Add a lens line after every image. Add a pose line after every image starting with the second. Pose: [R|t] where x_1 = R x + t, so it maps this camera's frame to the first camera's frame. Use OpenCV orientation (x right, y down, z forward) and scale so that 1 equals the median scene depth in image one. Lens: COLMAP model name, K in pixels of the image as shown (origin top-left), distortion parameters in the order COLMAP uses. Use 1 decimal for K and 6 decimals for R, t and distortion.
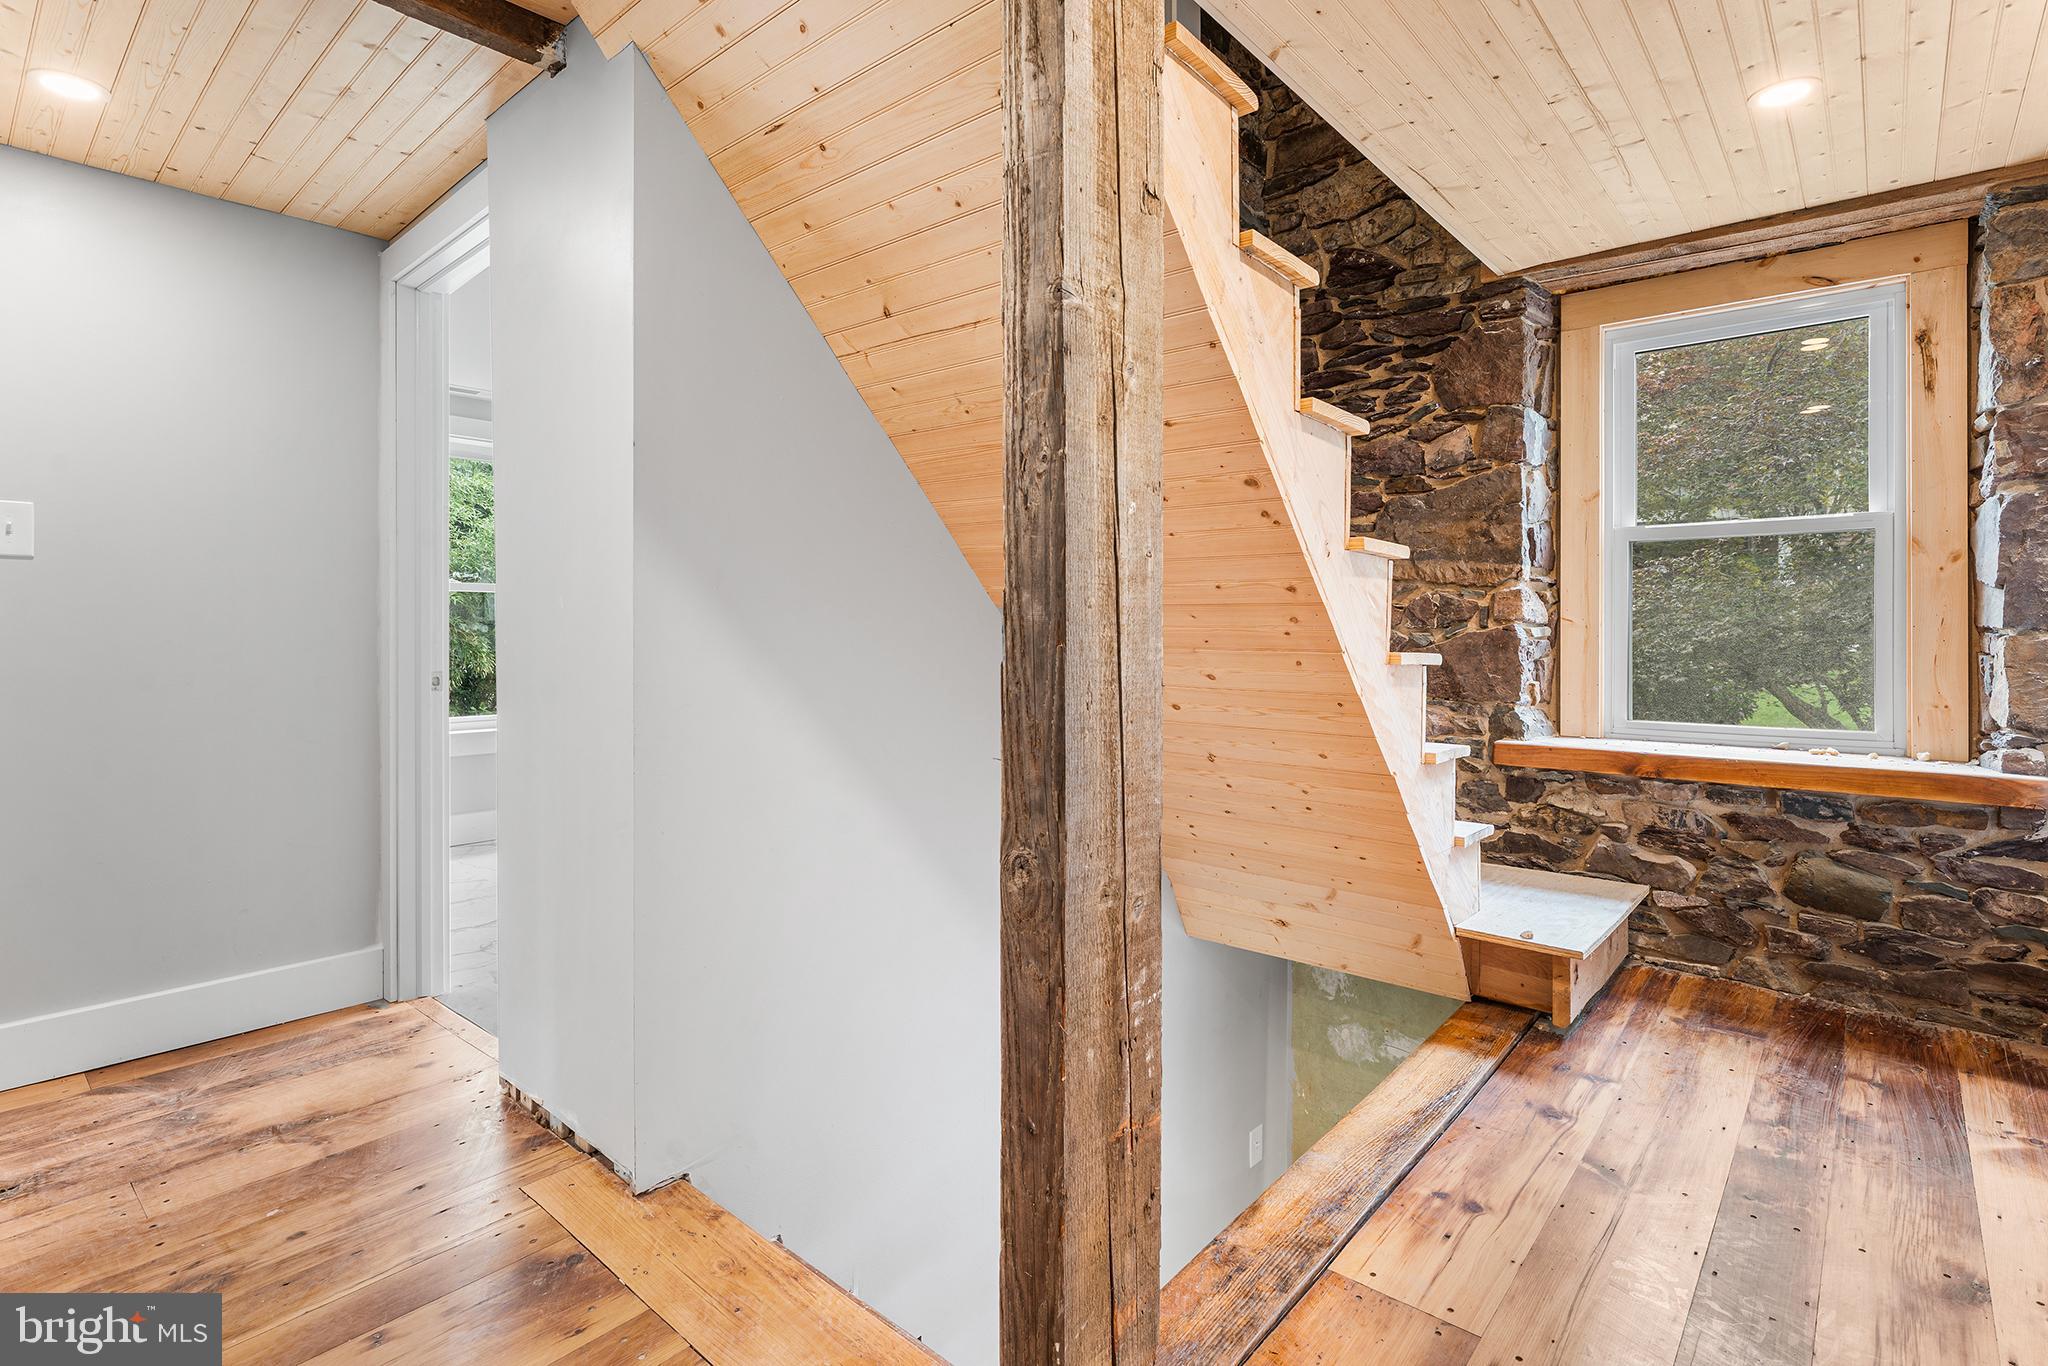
lens RADIAL K [[974.9, 0, 1006.6], [0, 974.9, 636.5], [0, 0, 1]] dist [0.003275, 0.000501]
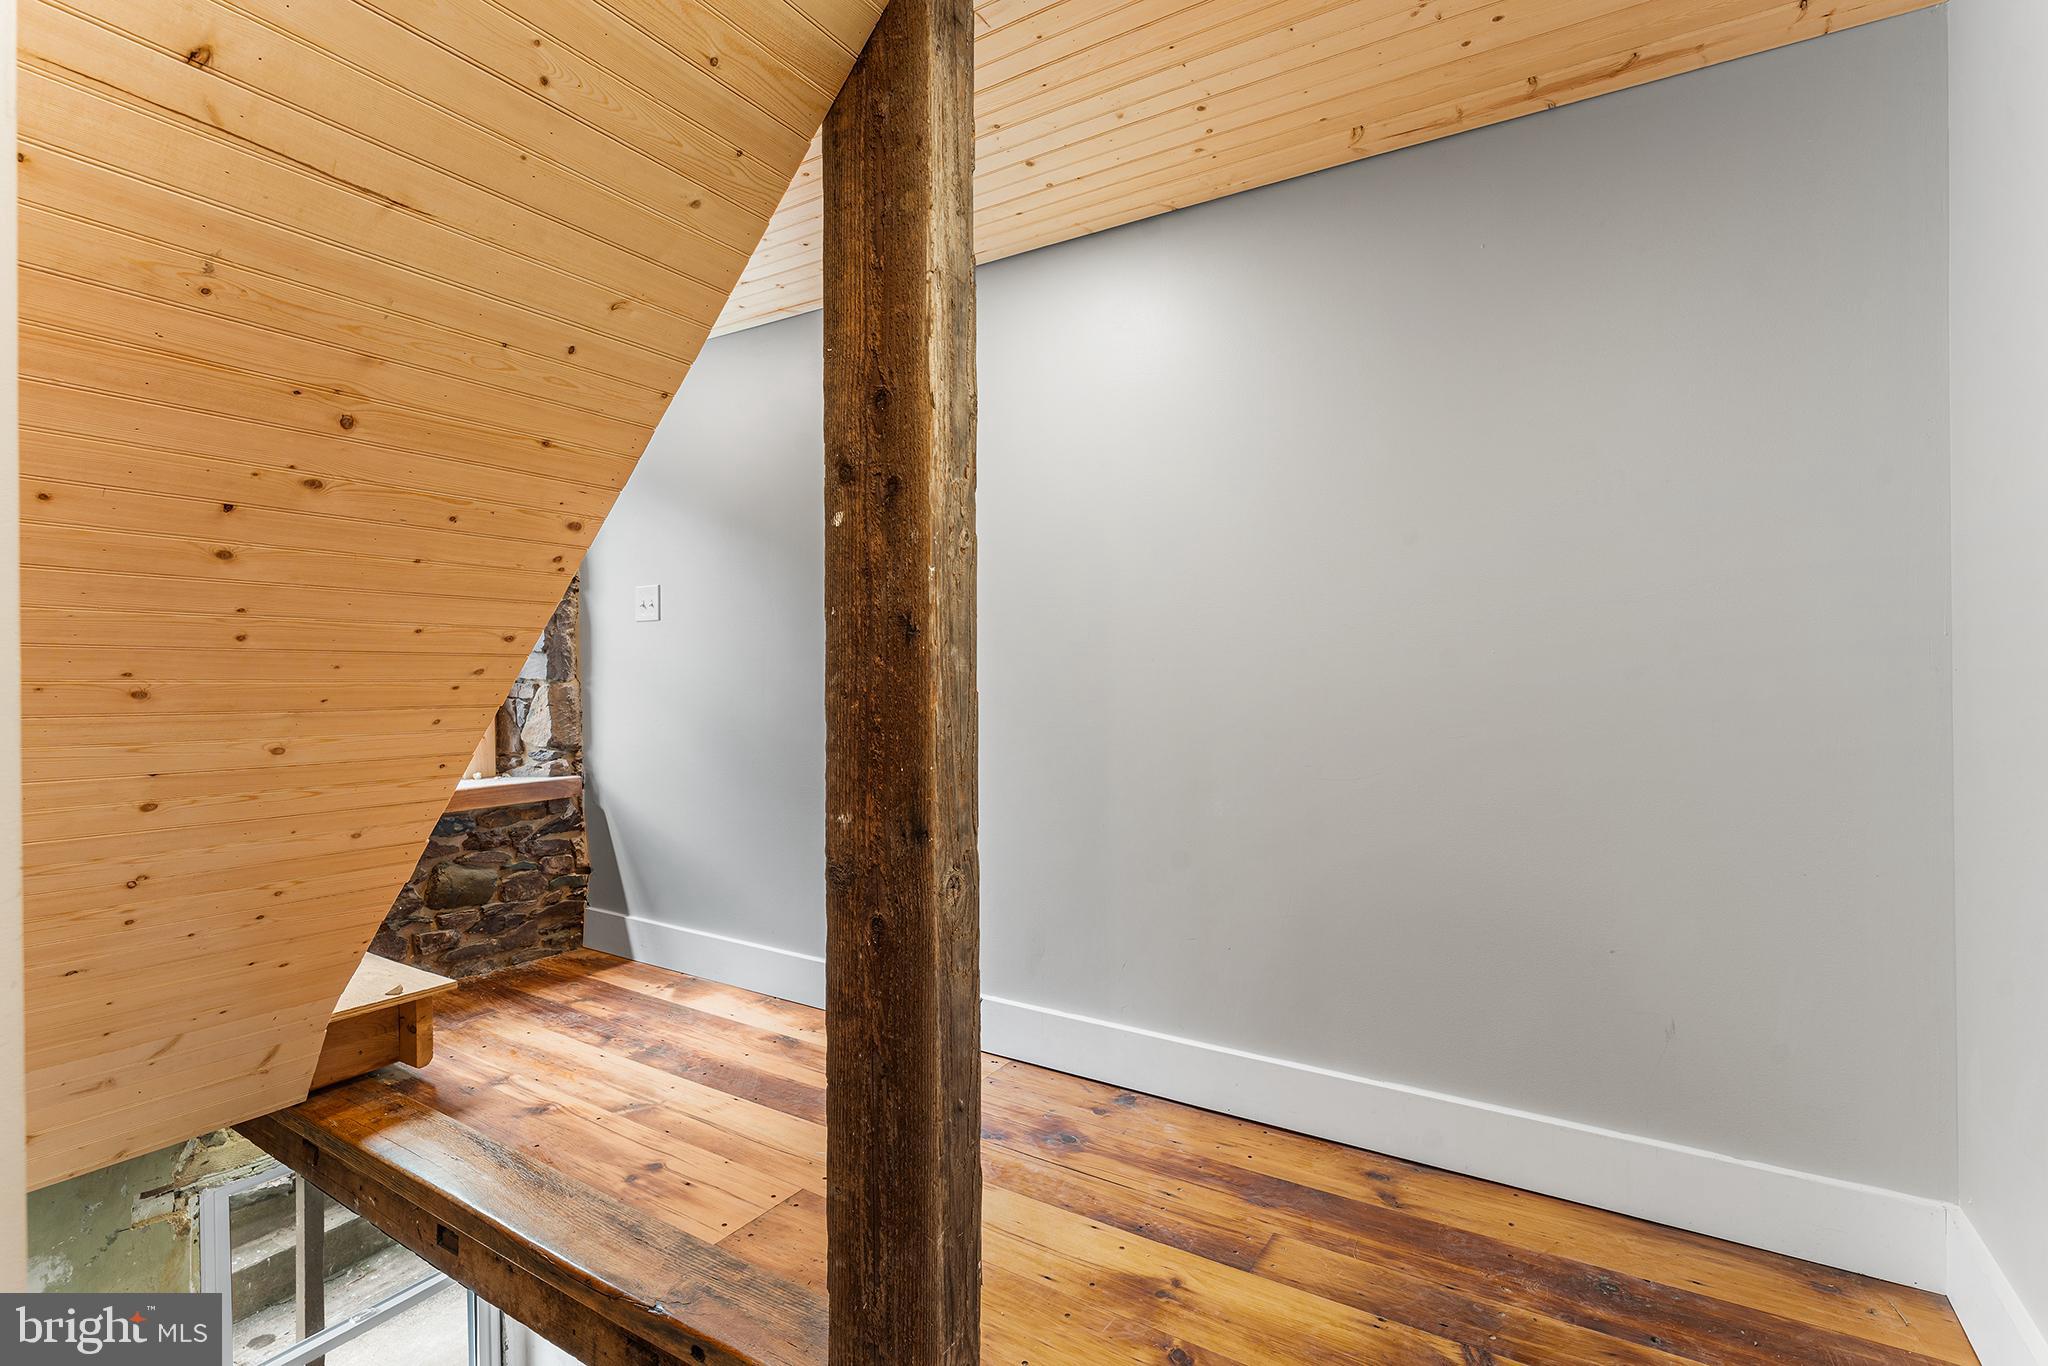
lens RADIAL K [[974.9, 0, 1018.1], [0, 974.9, 675.7], [0, 0, 1]] dist [0.003275, 0.000501]
pose [[-0.171313, 0.002494, 0.985214, -0.586728], [0.012182, 0.999926, -0.000413, -0.005455], [-0.985141, 0.011931, -0.171330, 0.580678]]
